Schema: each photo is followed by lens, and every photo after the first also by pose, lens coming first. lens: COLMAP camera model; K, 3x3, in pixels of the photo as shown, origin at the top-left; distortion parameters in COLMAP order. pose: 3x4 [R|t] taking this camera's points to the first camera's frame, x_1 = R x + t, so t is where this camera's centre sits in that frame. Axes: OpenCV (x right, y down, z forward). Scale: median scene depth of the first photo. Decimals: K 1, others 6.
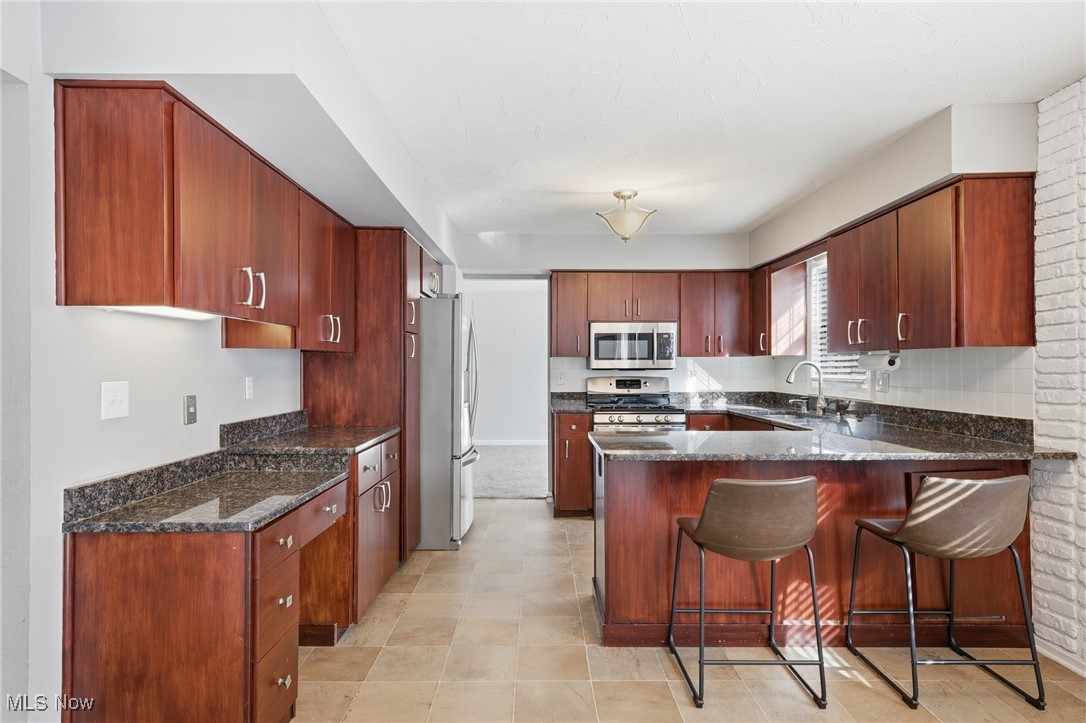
lens RADIAL K [[636.9, 0, 543.0], [0, 636.9, 361.5], [0, 0, 1]] dist [-0.000096, 0.000124]
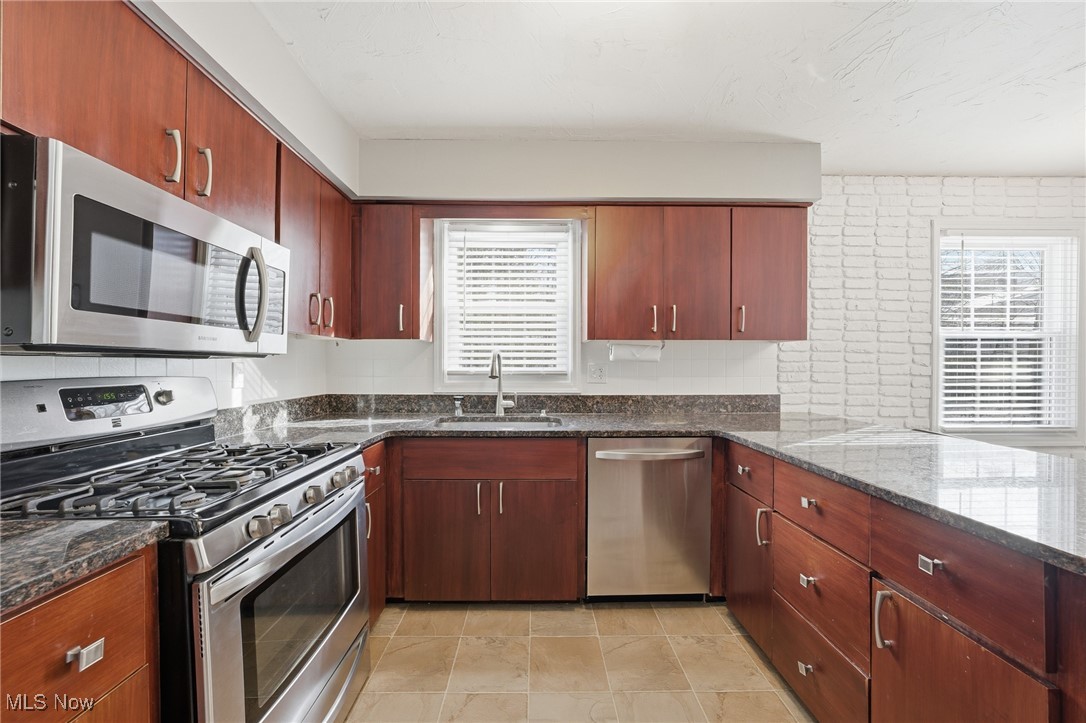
lens RADIAL K [[394.9, 0, 543.0], [0, 394.9, 361.5], [0, 0, 1]] dist [-0.007712, 0.000001]
pose [[0.001900, 0.012755, 0.999917, -0.068961], [-0.005837, 0.999902, -0.012744, 0.020385], [-0.999981, -0.005813, 0.001974, 0.947538]]
